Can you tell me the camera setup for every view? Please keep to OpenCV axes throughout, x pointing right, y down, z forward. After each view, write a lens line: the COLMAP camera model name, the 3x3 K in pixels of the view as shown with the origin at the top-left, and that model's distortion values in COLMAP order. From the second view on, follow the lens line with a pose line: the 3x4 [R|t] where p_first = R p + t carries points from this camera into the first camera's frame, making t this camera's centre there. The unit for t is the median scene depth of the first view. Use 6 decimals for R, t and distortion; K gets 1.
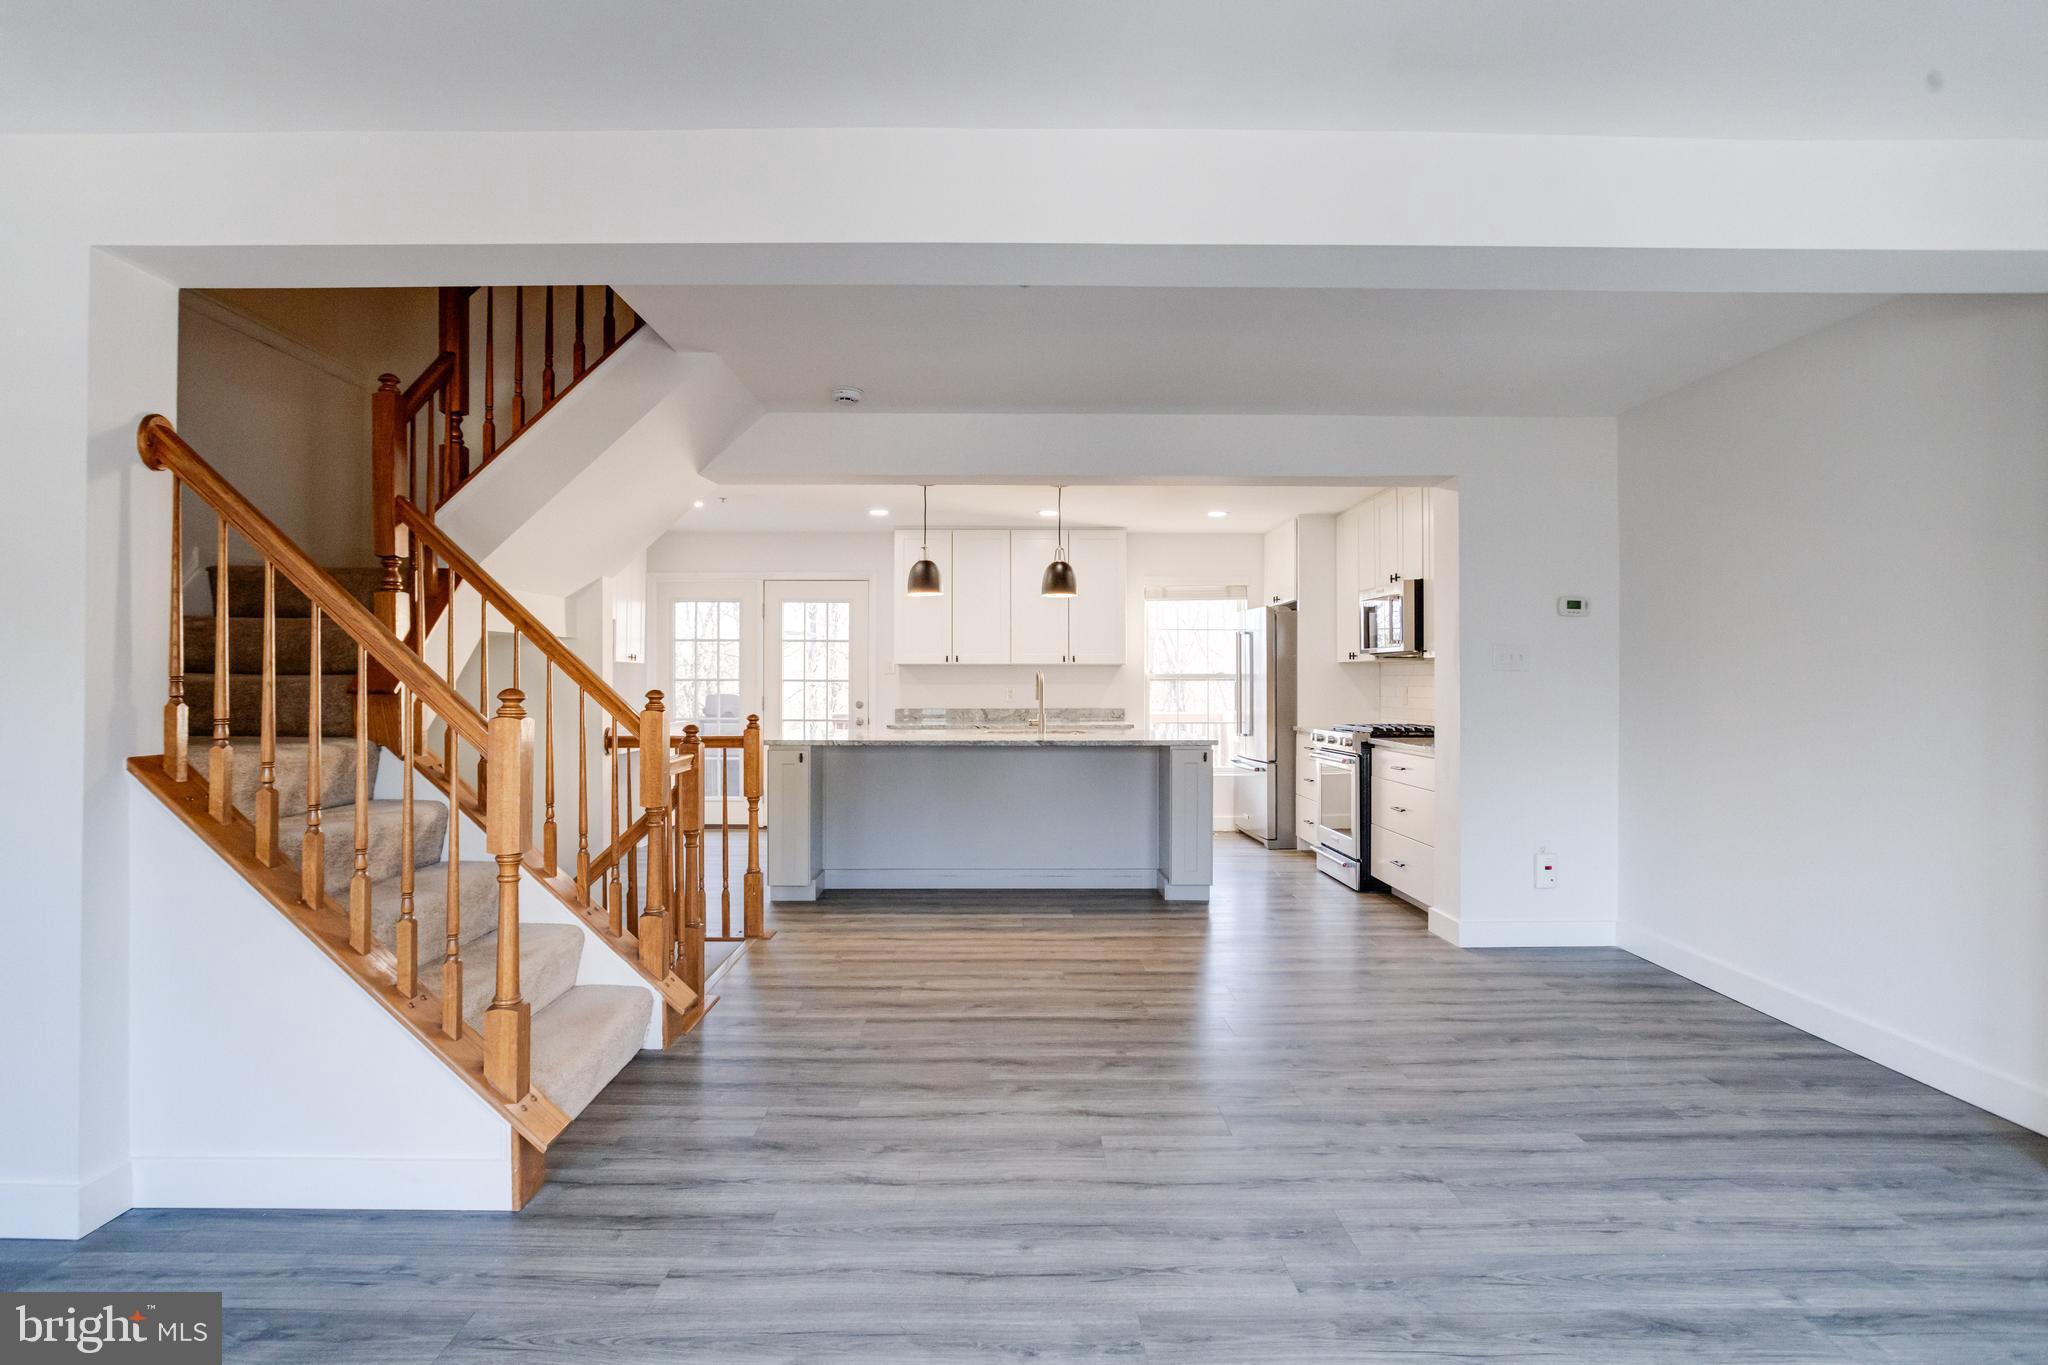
lens RADIAL K [[1031.0, 0, 1007.5], [0, 1031.0, 677.4], [0, 0, 1]] dist [-0.049898, 0.028096]
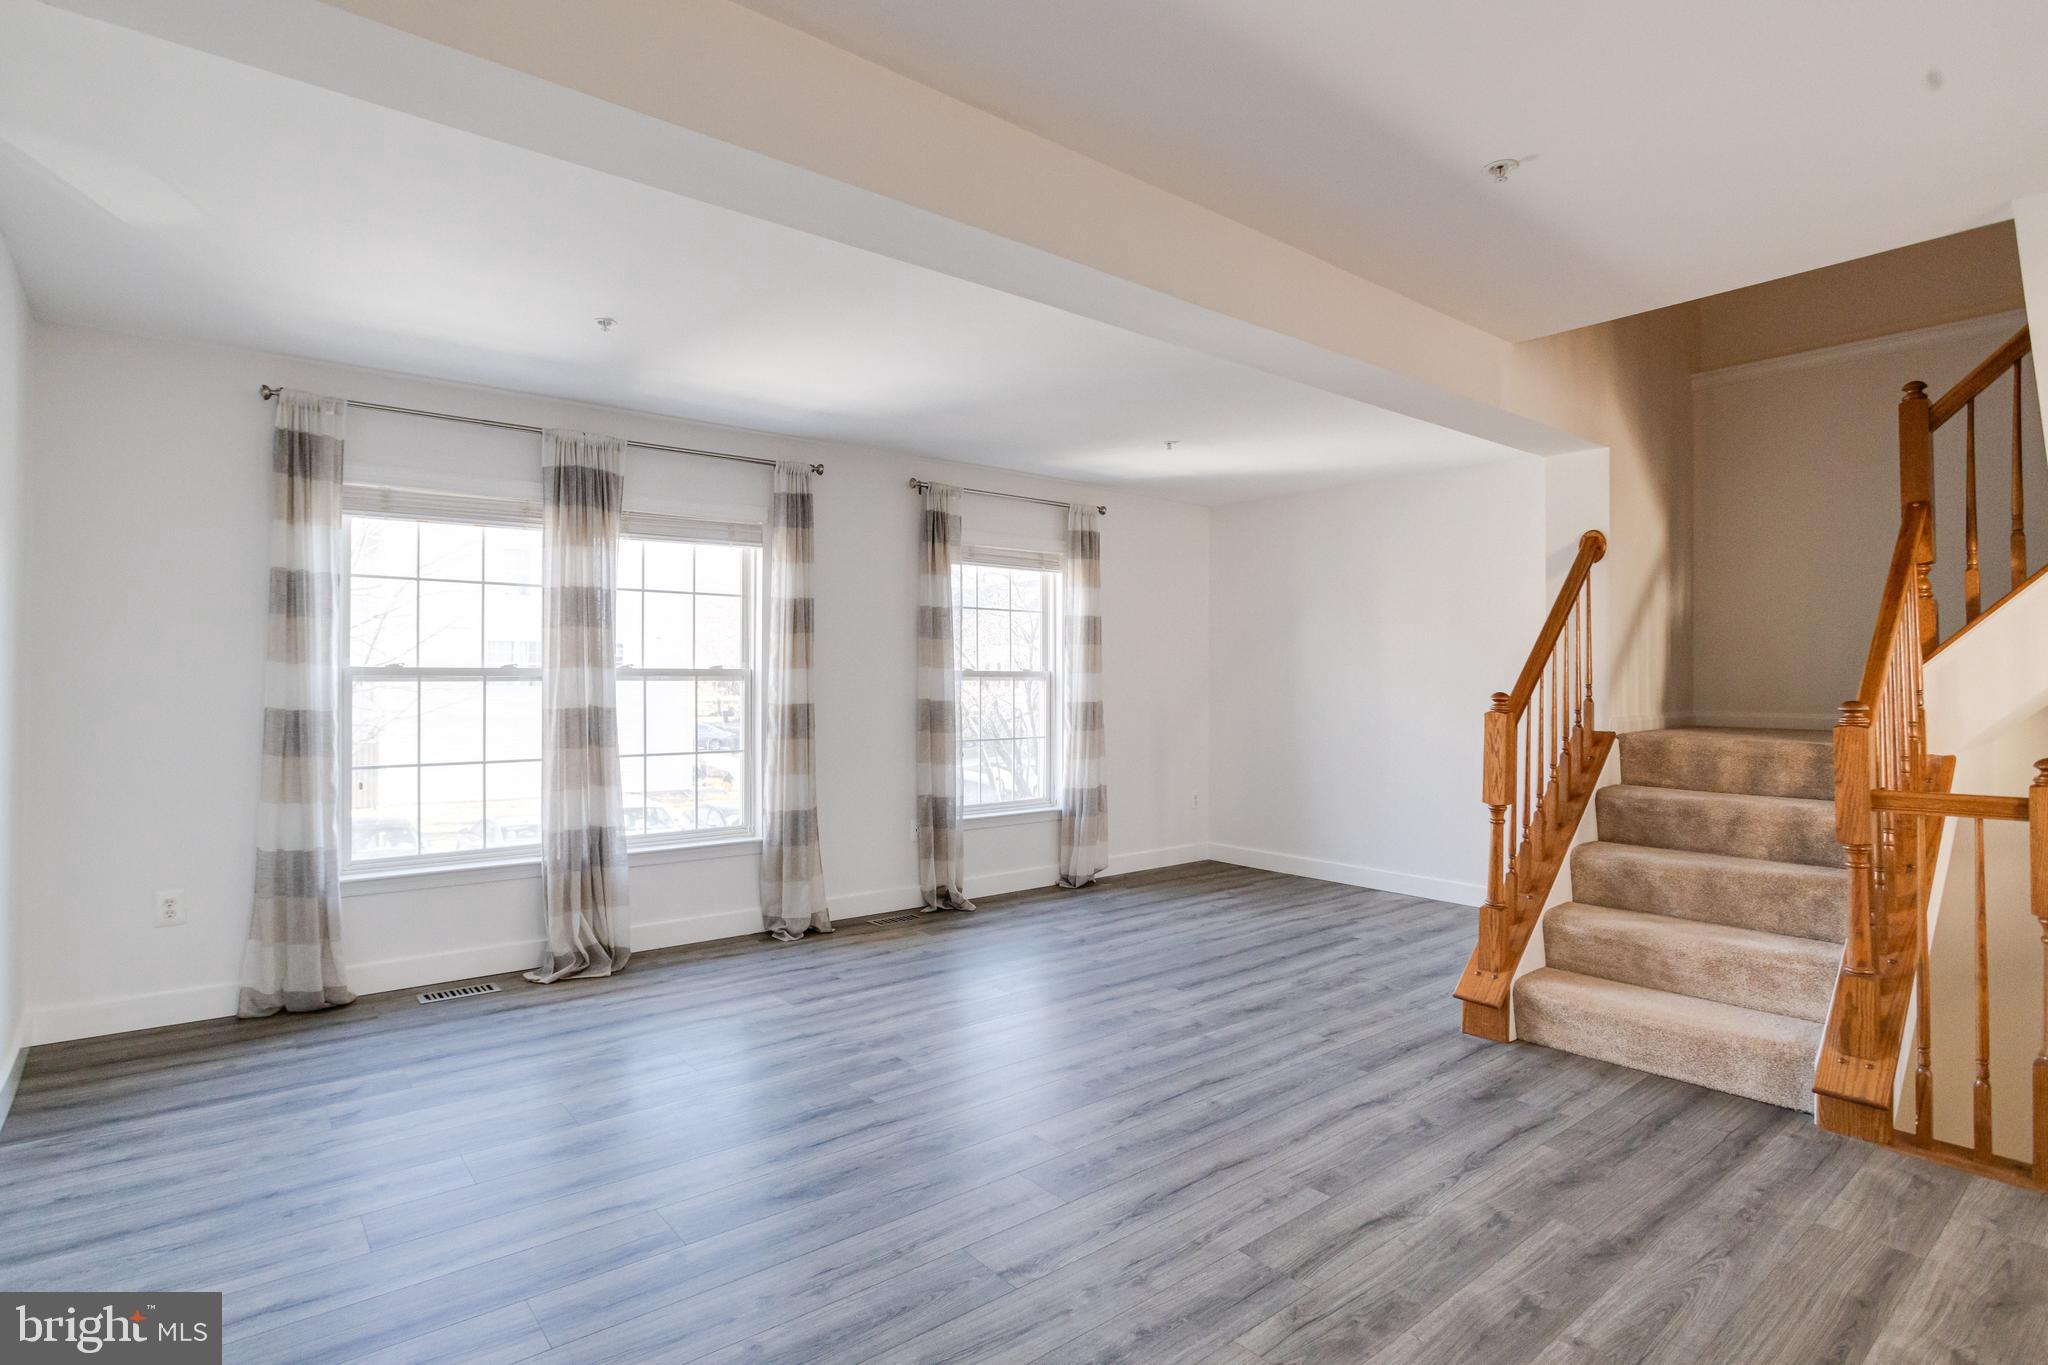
lens RADIAL K [[1031.0, 0, 1007.5], [0, 1031.0, 677.4], [0, 0, 1]] dist [-0.049898, 0.028096]
pose [[-0.784931, -0.005618, -0.619557, 0.473190], [-0.003026, 0.999982, -0.005235, -0.000207], [0.619575, -0.002234, -0.784934, 0.831011]]
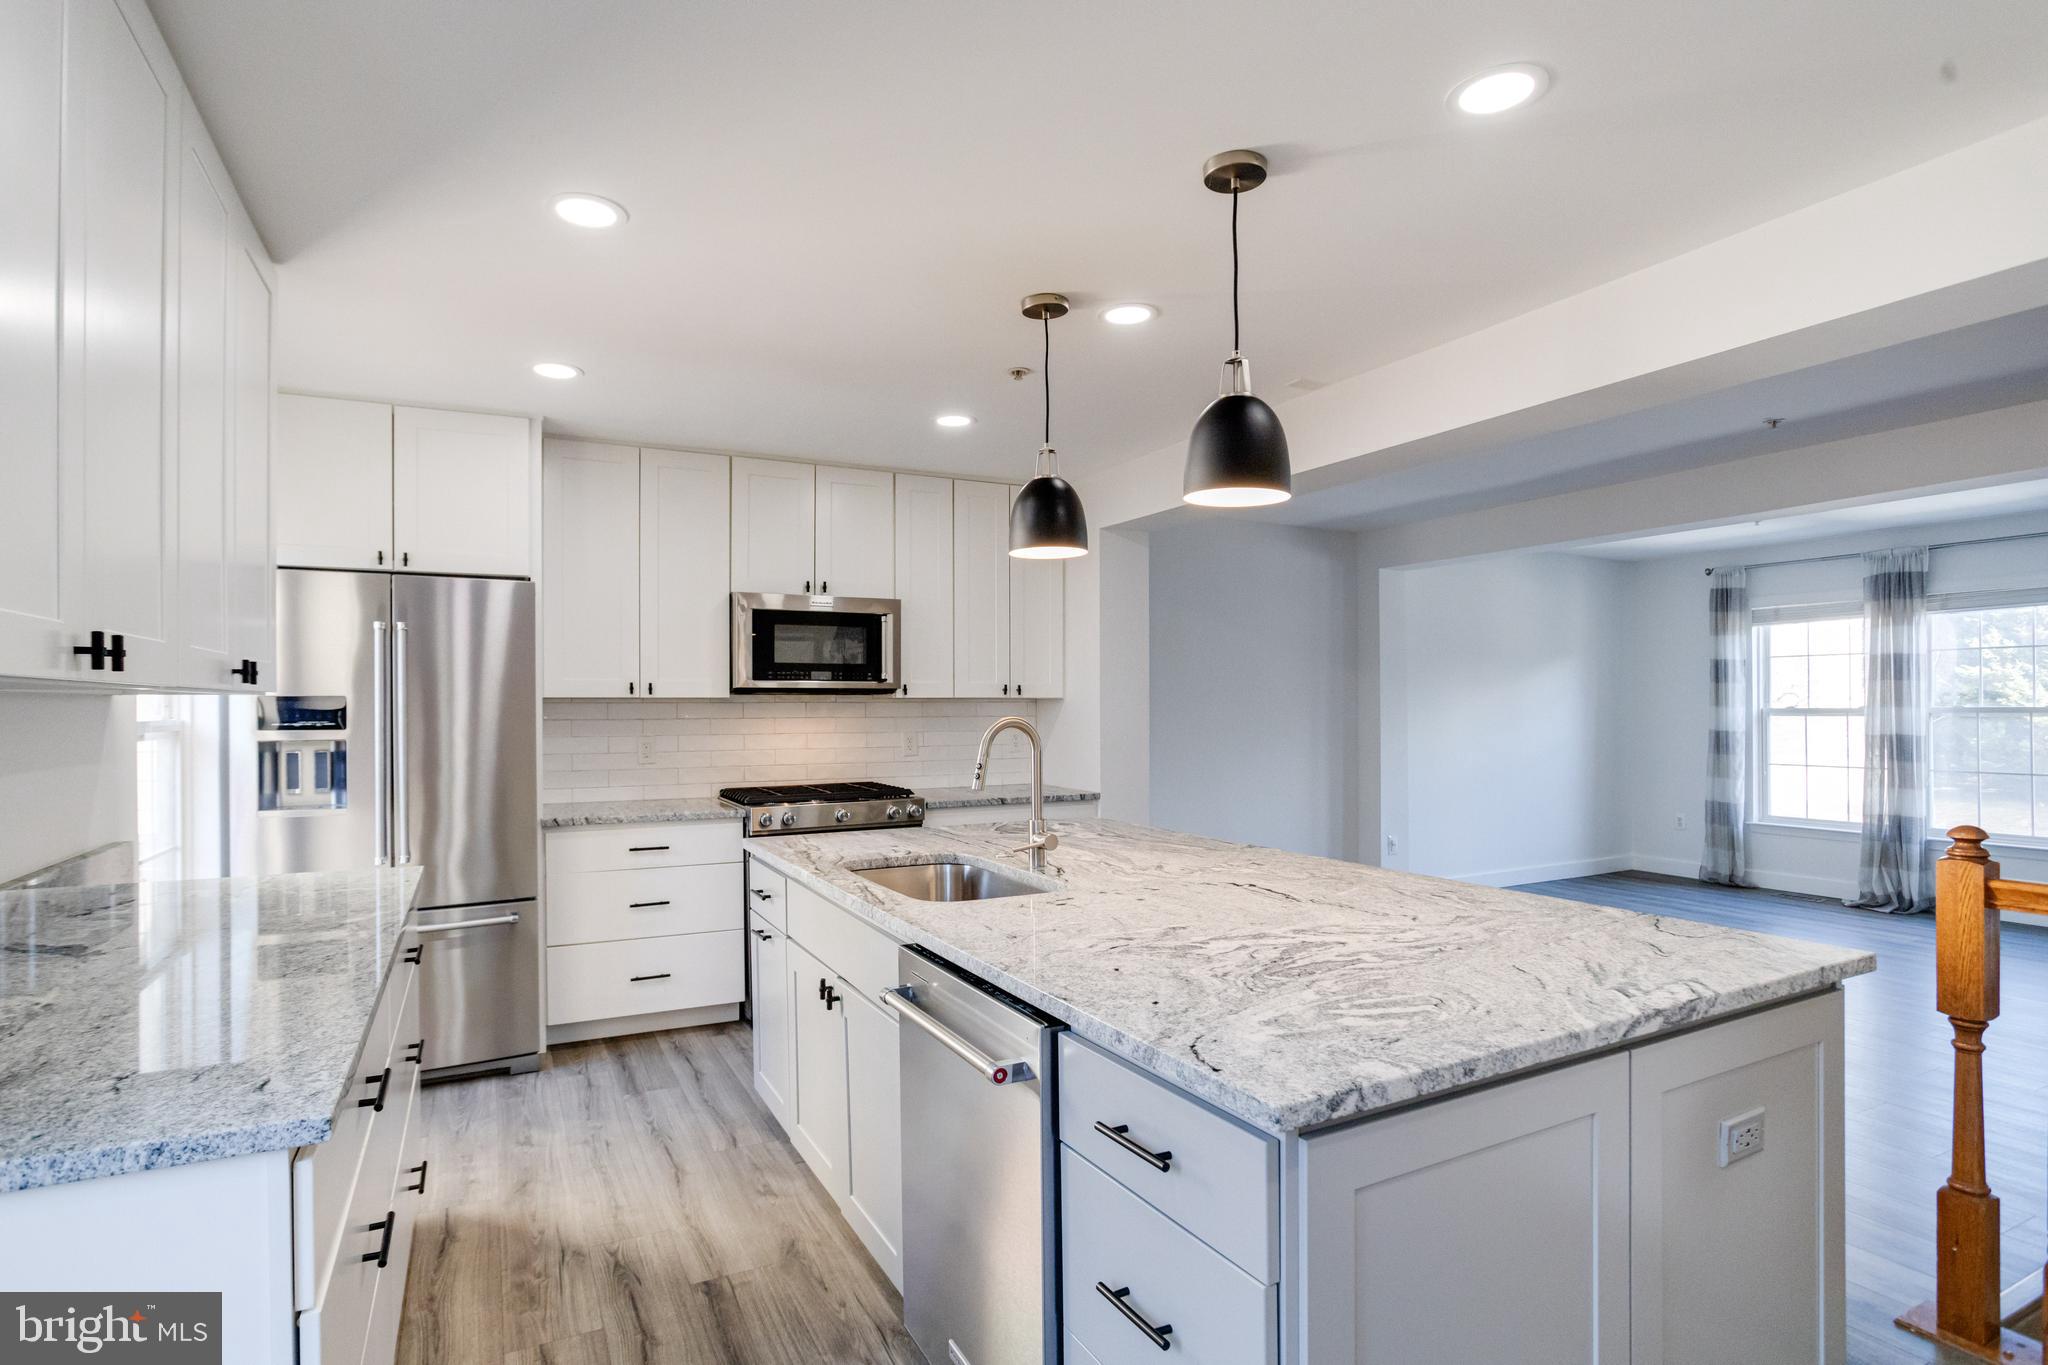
lens RADIAL K [[1034.7, 0, 1011.5], [0, 1034.7, 703.0], [0, 0, 1]] dist [-0.044370, 0.020150]
pose [[-0.448003, 0.002931, 0.894027, -0.431868], [0.000343, 0.999995, -0.003107, -0.014039], [-0.894032, -0.001085, -0.448001, 1.498384]]
